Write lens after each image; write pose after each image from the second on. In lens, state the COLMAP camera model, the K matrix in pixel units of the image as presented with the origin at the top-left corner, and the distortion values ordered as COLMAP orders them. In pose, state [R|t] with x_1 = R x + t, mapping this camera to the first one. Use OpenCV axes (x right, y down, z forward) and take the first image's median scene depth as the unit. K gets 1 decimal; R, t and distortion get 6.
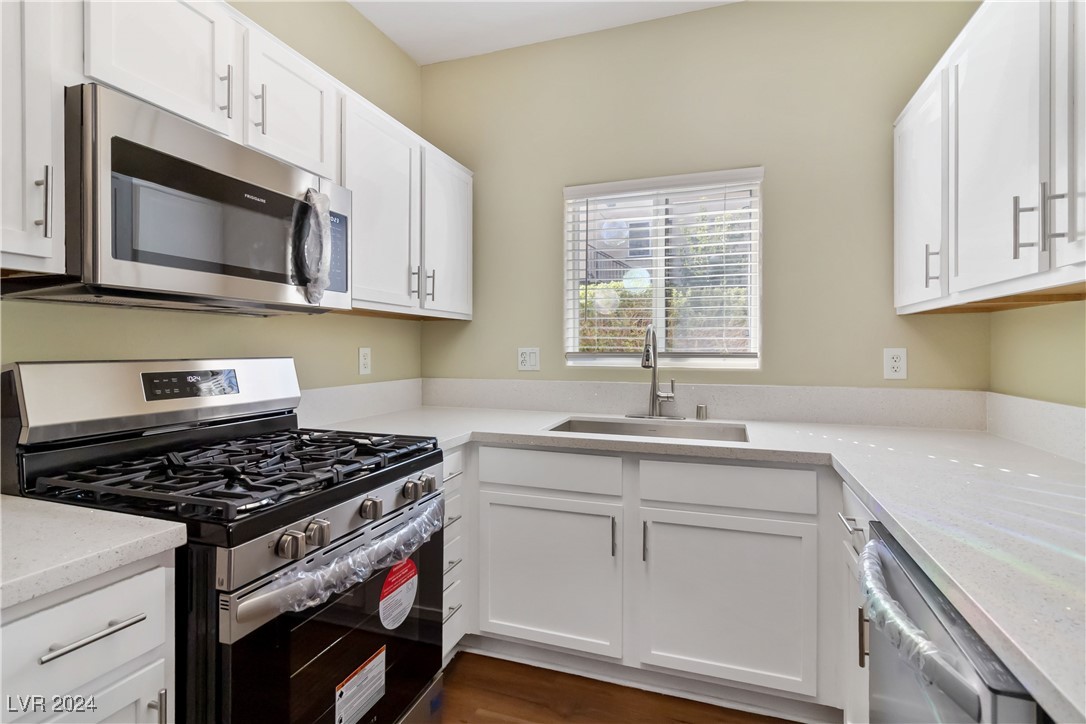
lens RADIAL K [[519.0, 0, 549.2], [0, 519.0, 351.1], [0, 0, 1]] dist [-0.000273, -0.000161]
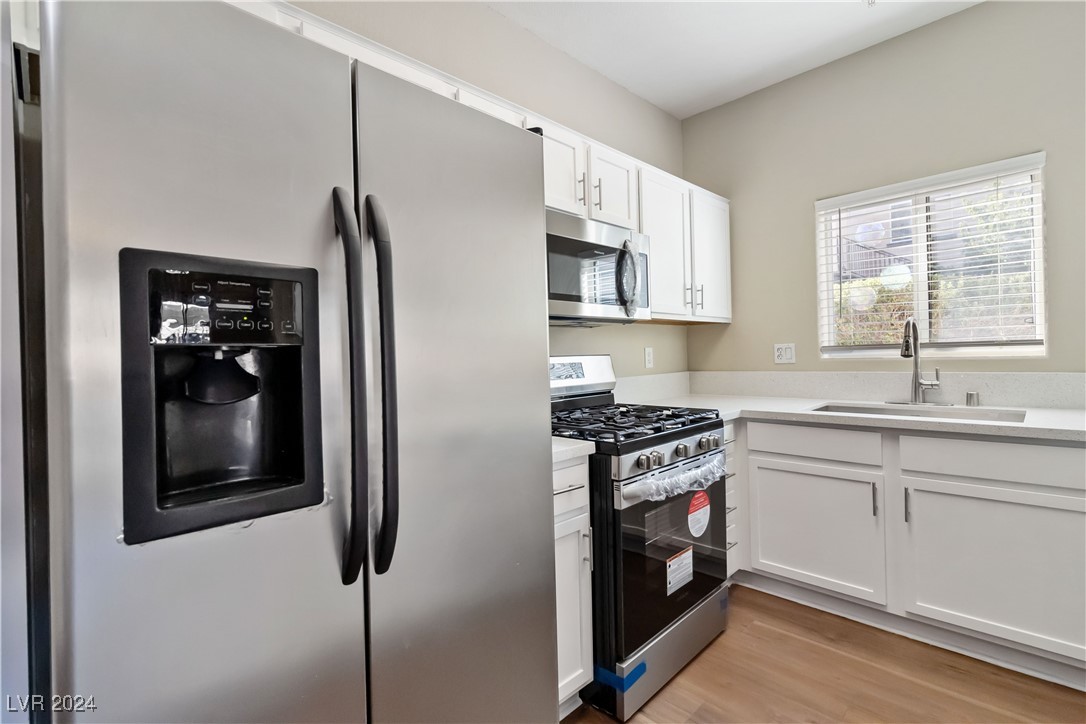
lens RADIAL K [[500.1, 0, 551.1], [0, 500.1, 357.4], [0, 0, 1]] dist [0.001358, 0.000430]
pose [[0.899946, -0.024456, -0.435314, -0.033485], [0.026108, 0.999657, -0.002185, 0.018262], [0.435218, -0.009399, 0.900276, -0.331484]]
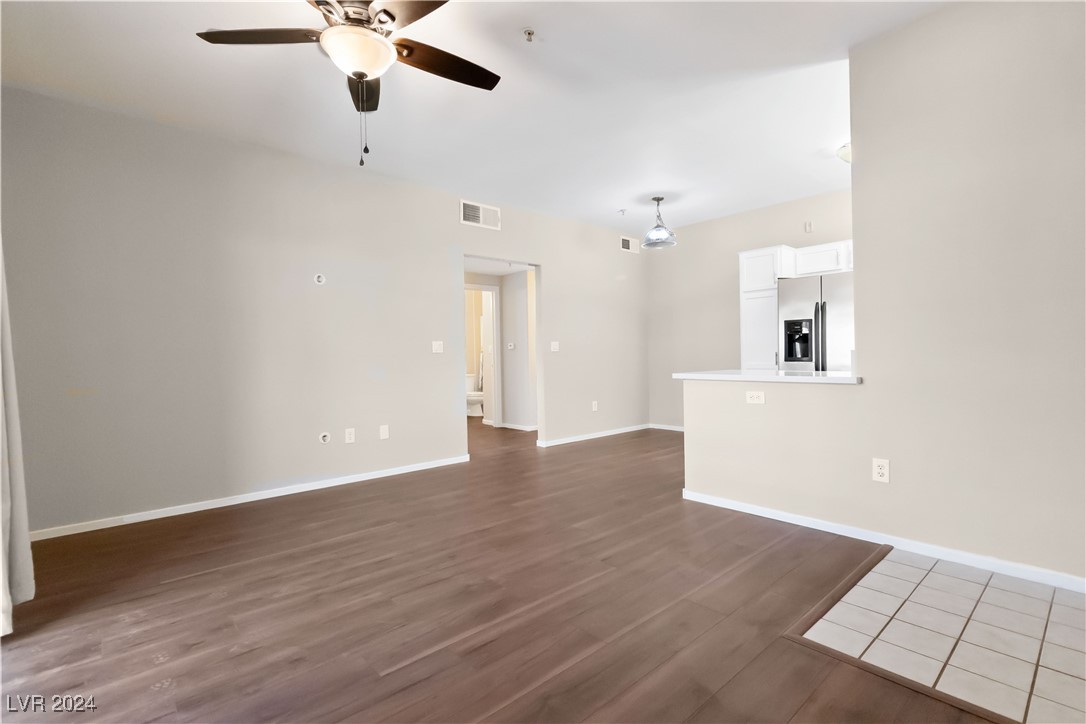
lens RADIAL K [[500.1, 0, 551.1], [0, 500.1, 357.4], [0, 0, 1]] dist [0.001358, 0.000430]
pose [[-0.488762, 0.011337, -0.872343, 2.469493], [0.015648, 0.999869, 0.004227, 0.094431], [0.872277, -0.011584, -0.488875, 0.085126]]
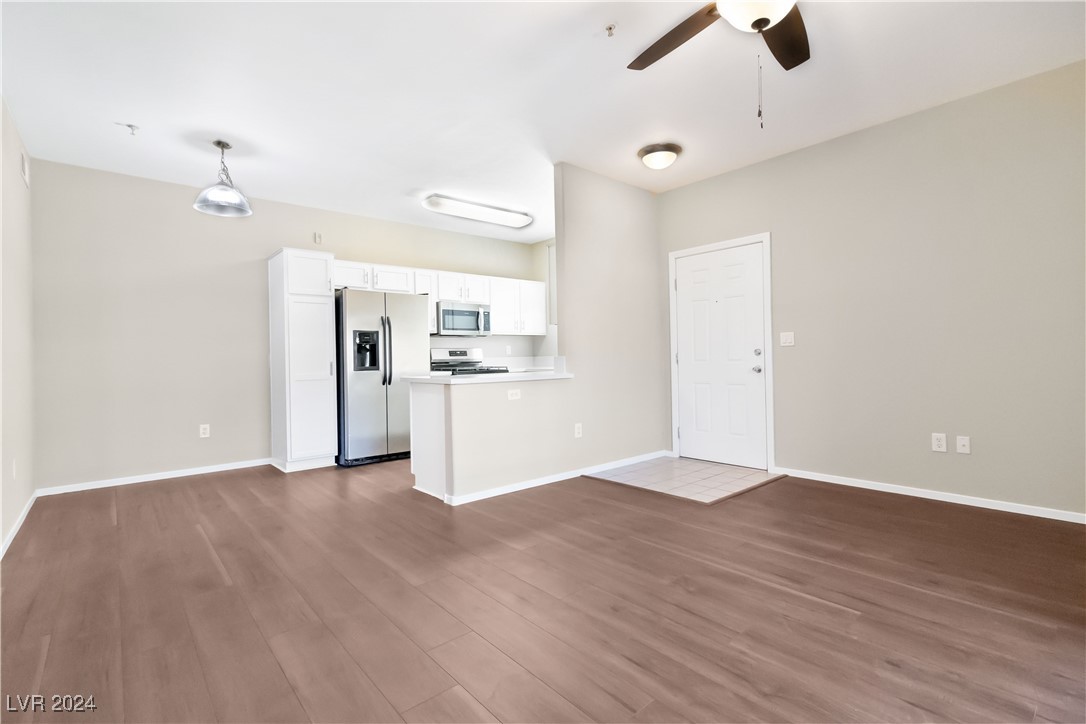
lens RADIAL K [[500.1, 0, 551.1], [0, 500.1, 357.4], [0, 0, 1]] dist [0.001358, 0.000430]
pose [[0.867739, -0.018520, -0.496676, 1.788703], [0.019095, 0.999810, -0.003919, 0.105607], [0.496654, -0.006084, 0.867927, -1.953062]]
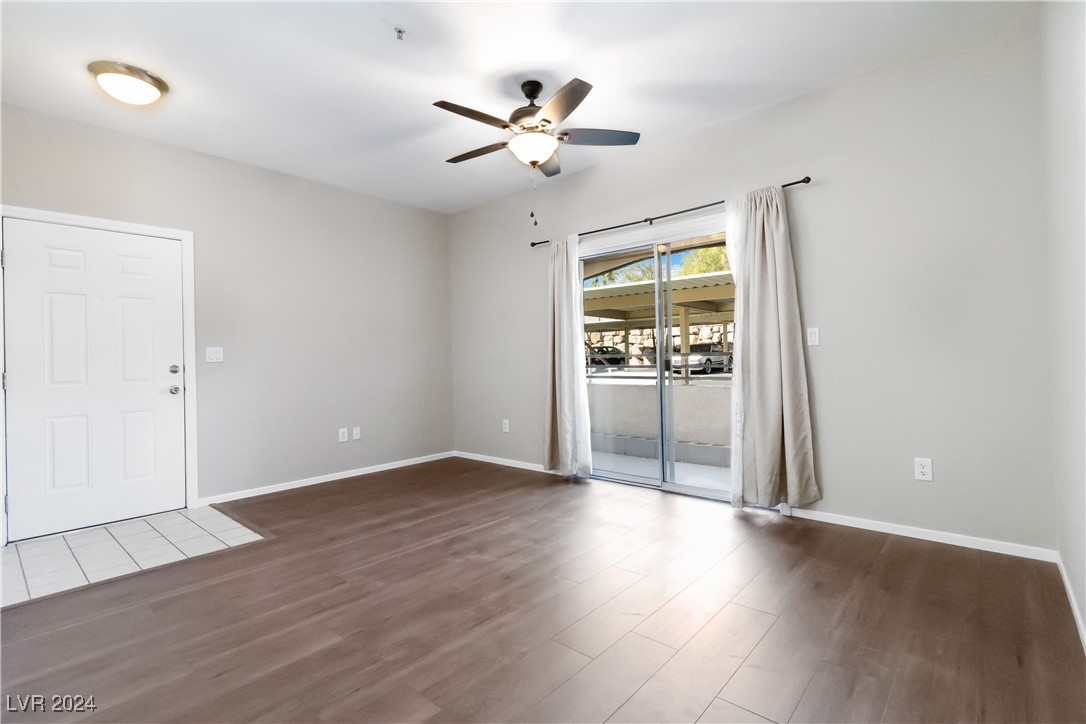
lens RADIAL K [[500.1, 0, 551.1], [0, 500.1, 357.4], [0, 0, 1]] dist [0.001358, 0.000430]
pose [[0.376336, -0.005193, 0.926469, 0.133298], [0.028568, 0.999574, -0.006002, 0.097838], [-0.926043, 0.028726, 0.376324, -1.526469]]
